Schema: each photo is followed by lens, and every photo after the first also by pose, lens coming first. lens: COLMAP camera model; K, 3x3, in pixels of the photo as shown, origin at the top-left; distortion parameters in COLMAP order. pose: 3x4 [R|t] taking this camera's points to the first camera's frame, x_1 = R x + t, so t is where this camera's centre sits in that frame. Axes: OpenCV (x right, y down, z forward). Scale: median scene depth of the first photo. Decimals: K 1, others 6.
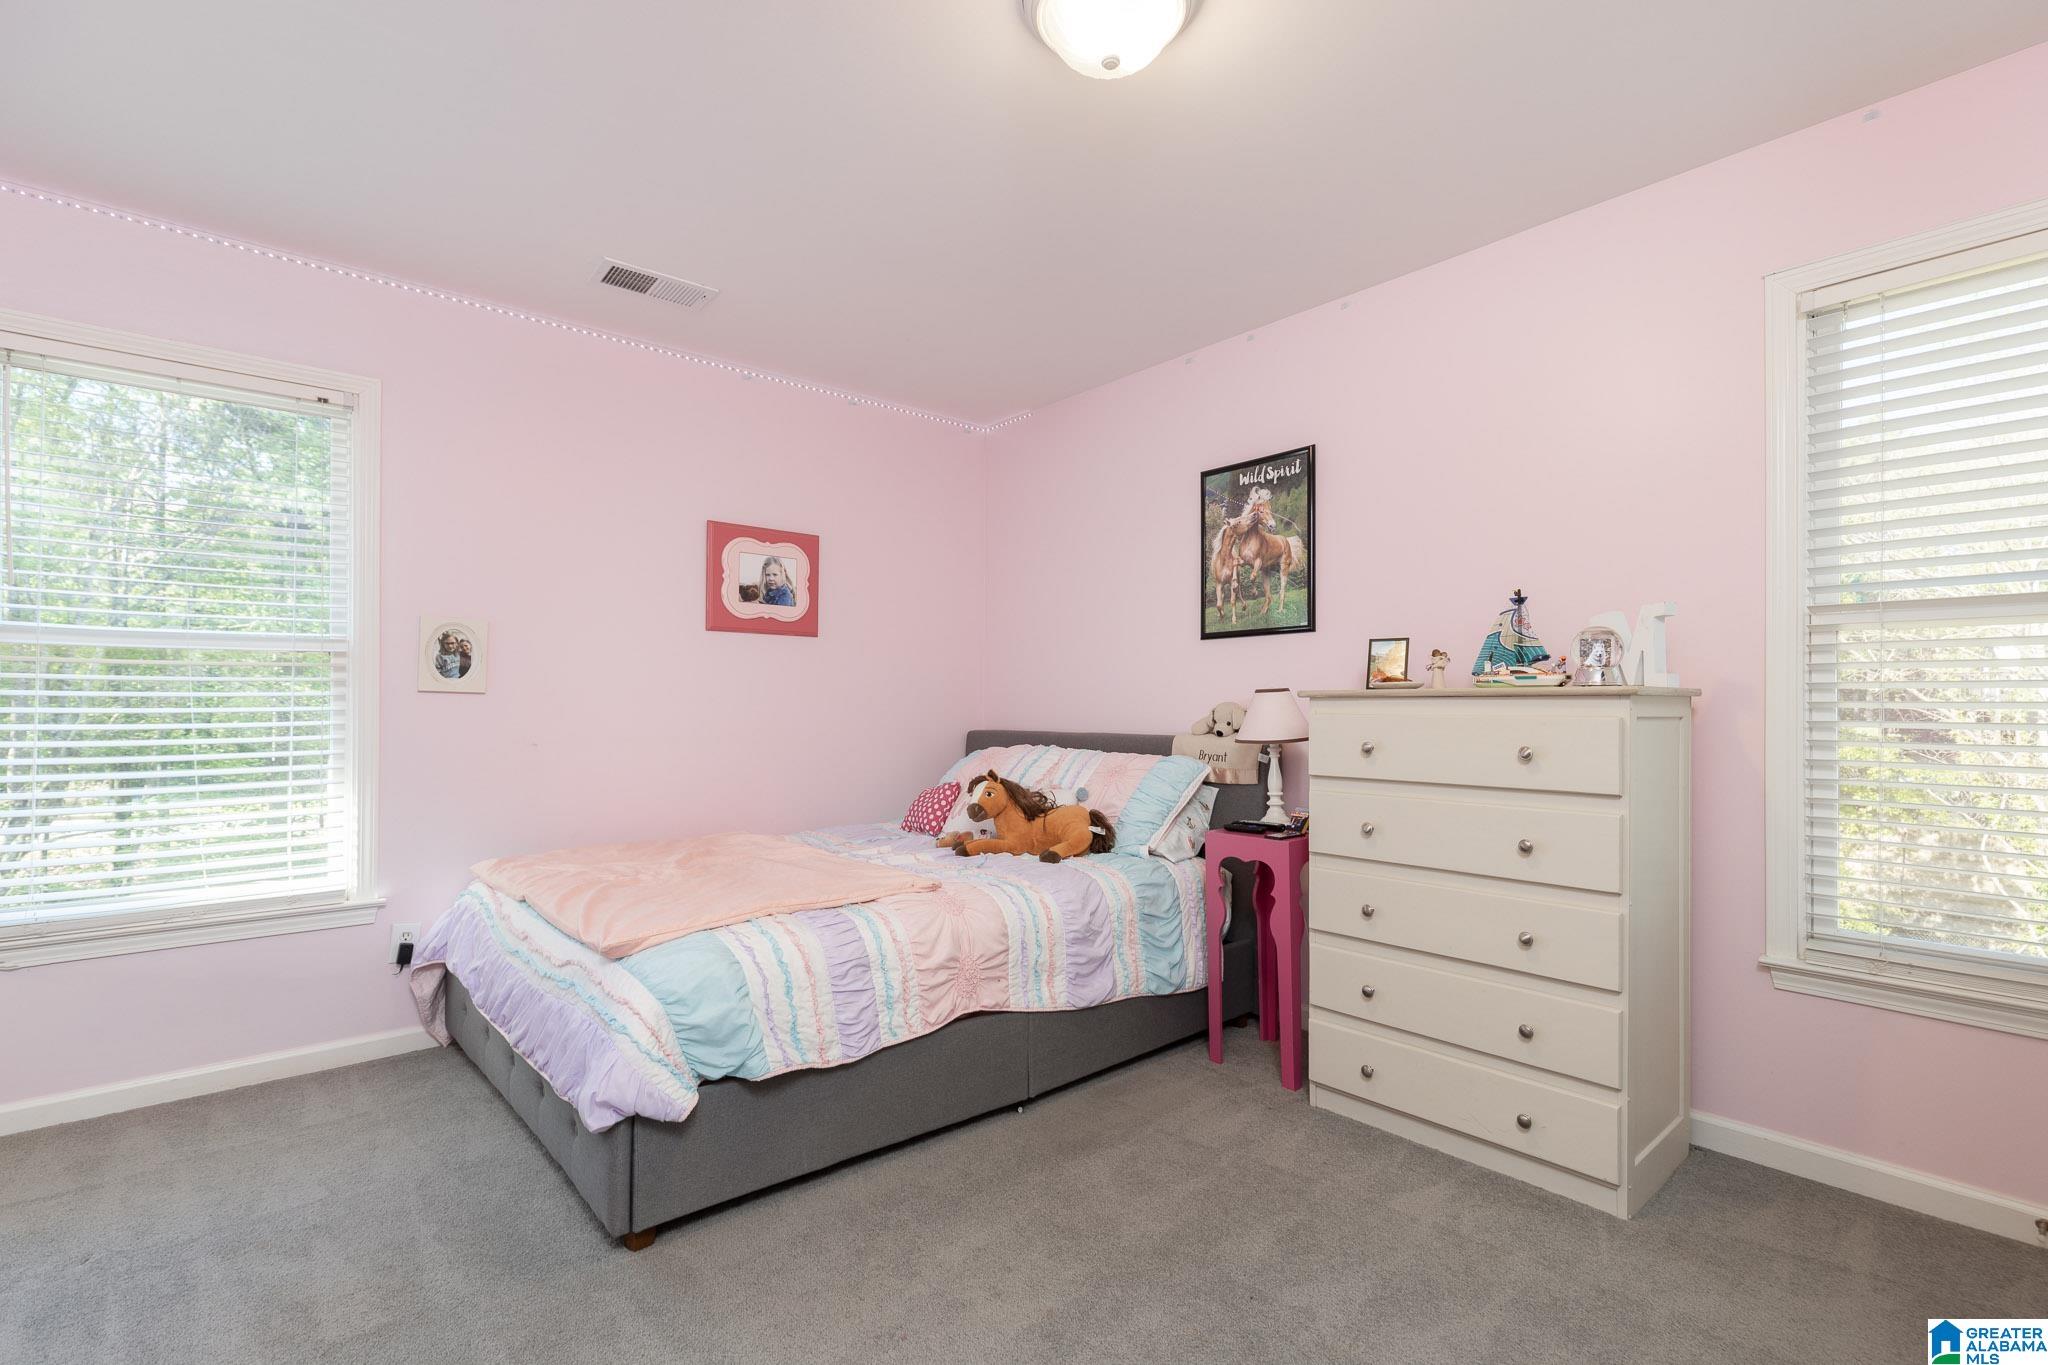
lens RADIAL K [[930.1, 0, 1024.4], [0, 930.1, 703.2], [0, 0, 1]] dist [0.000002, 0.000045]
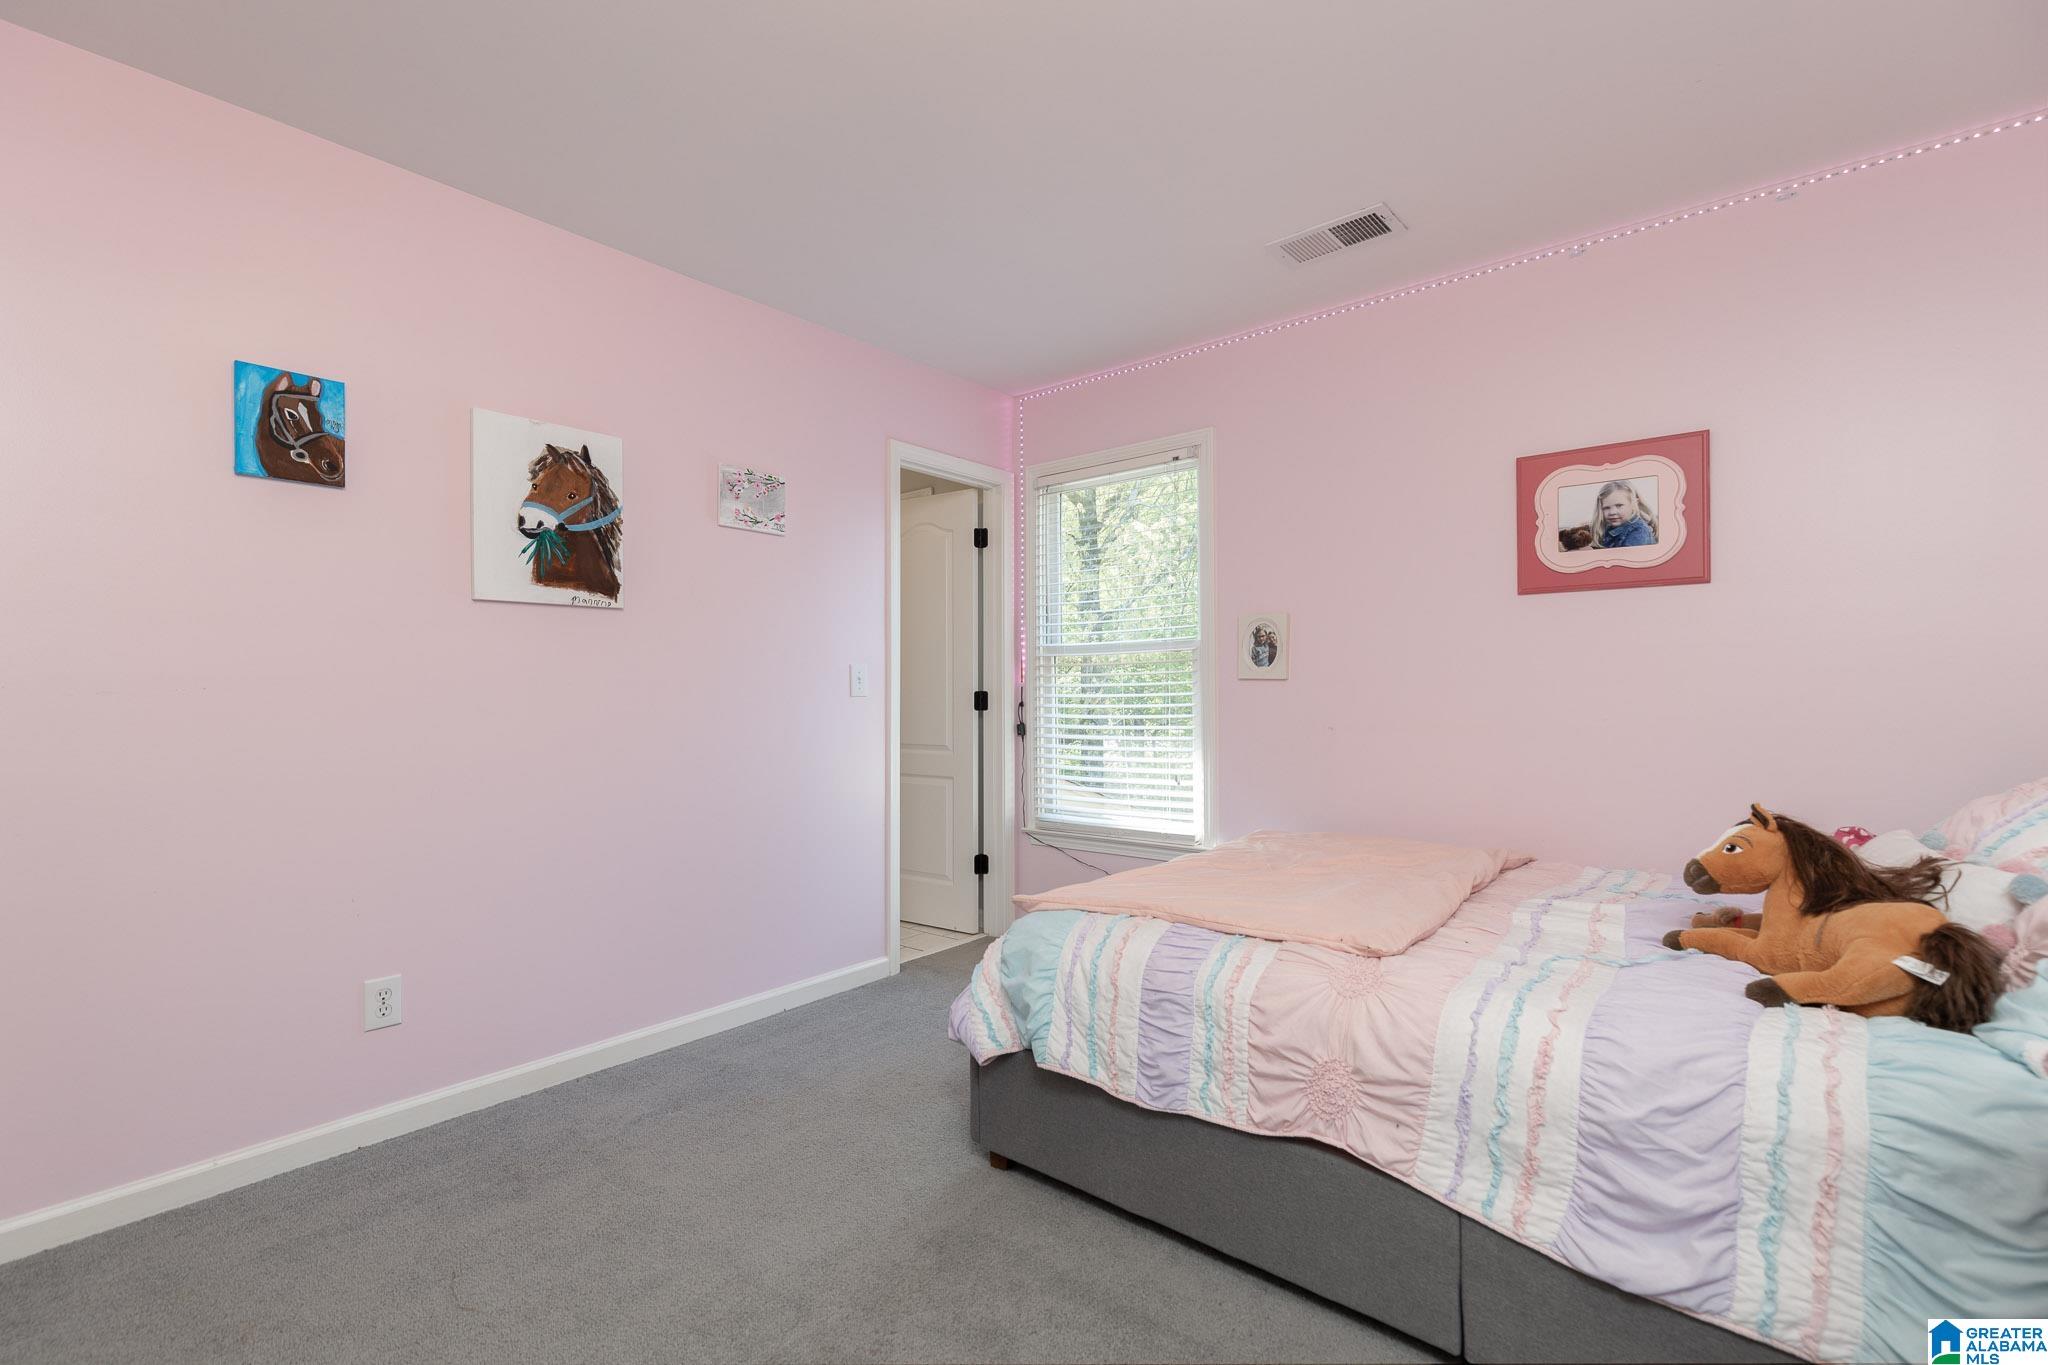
lens RADIAL K [[917.5, 0, 1024.0], [0, 917.5, 682.5], [0, 0, 1]] dist [0.000056, 0.000104]
pose [[0.160751, -0.015092, -0.986880, 0.445260], [0.011792, 0.999841, -0.013369, 0.004139], [0.986924, -0.009488, 0.160904, 0.533159]]
